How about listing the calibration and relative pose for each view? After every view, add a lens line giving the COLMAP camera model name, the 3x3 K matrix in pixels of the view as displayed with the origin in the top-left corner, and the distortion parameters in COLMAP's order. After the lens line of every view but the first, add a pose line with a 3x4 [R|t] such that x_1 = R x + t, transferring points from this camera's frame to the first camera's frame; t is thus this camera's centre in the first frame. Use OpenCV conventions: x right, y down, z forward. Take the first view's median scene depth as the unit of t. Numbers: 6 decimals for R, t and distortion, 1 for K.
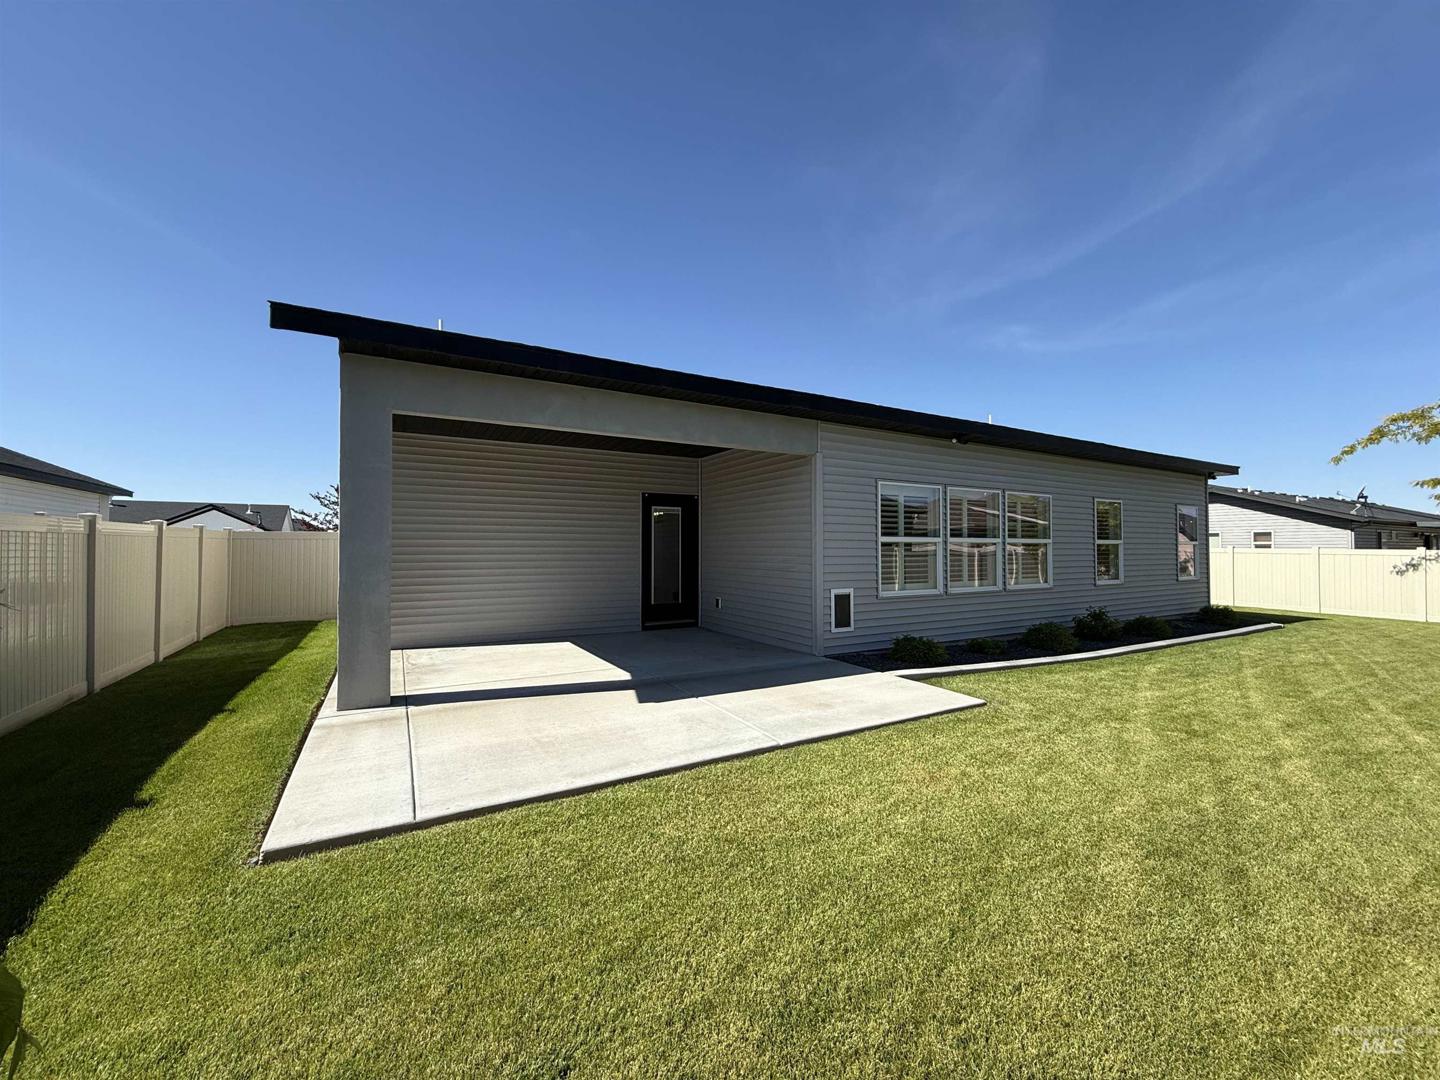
lens RADIAL K [[591.0, 0, 724.7], [0, 591.0, 530.7], [0, 0, 1]] dist [-0.001408, 0.000279]
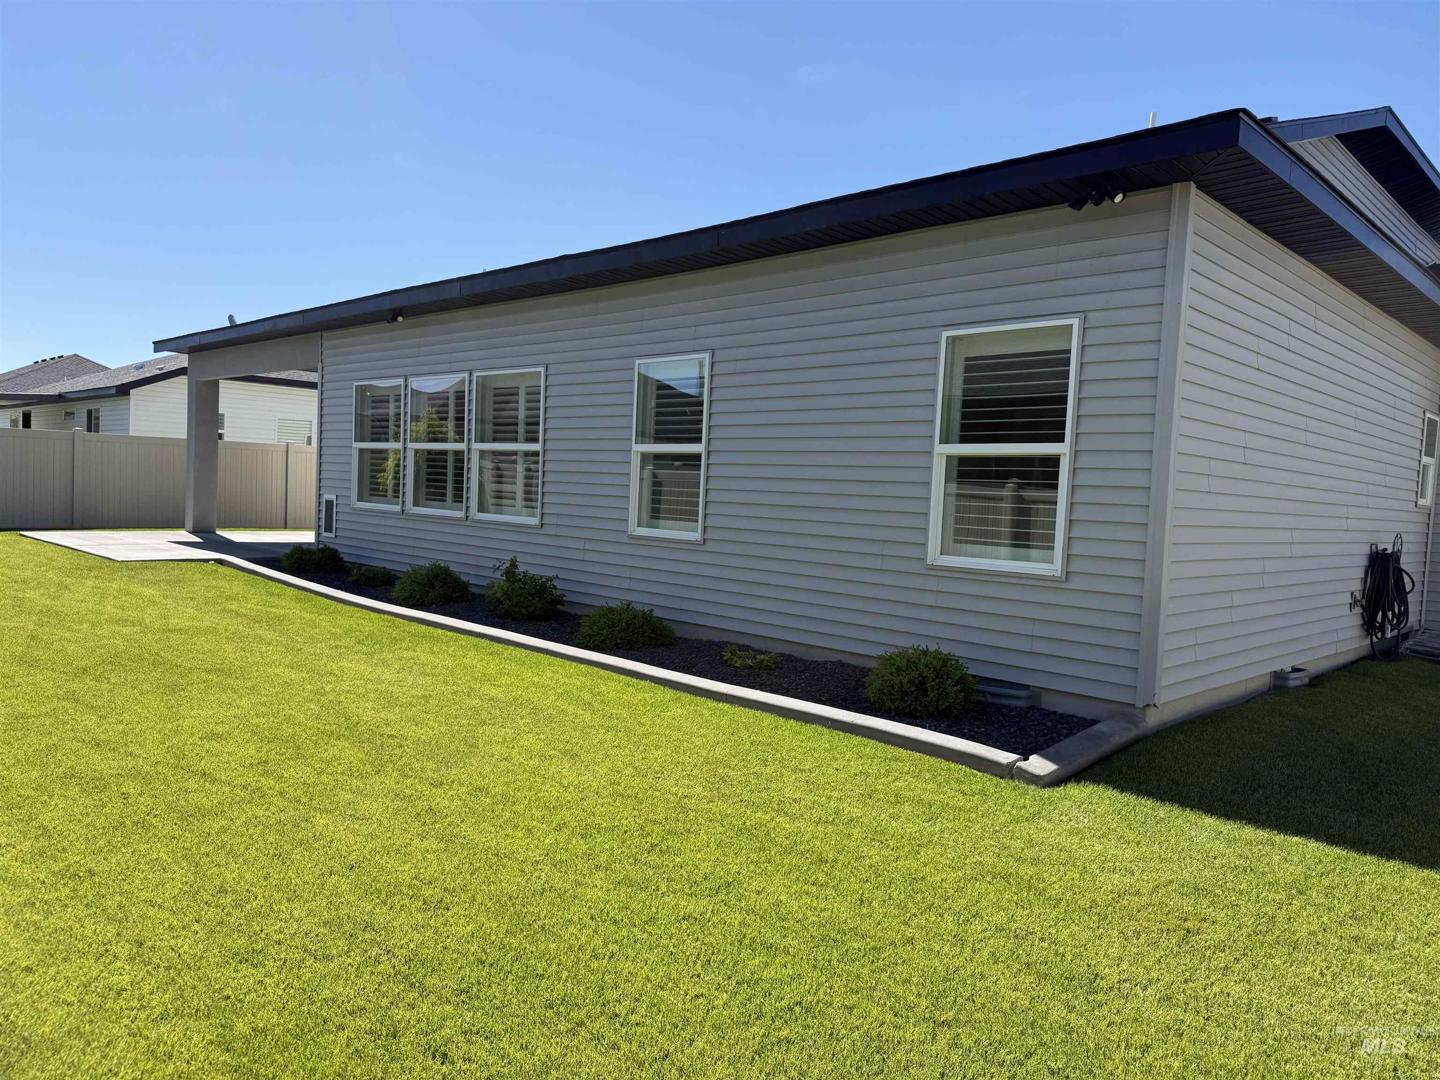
lens RADIAL K [[999.6, 0, 720.0], [0, 999.6, 540.0], [0, 0, 1]] dist [0.002312, 0.000745]
pose [[0.269423, 0.076750, -0.959959, 3.022440], [0.008221, 0.996600, 0.081987, 0.058883], [0.962987, -0.029981, 0.267876, 1.750523]]
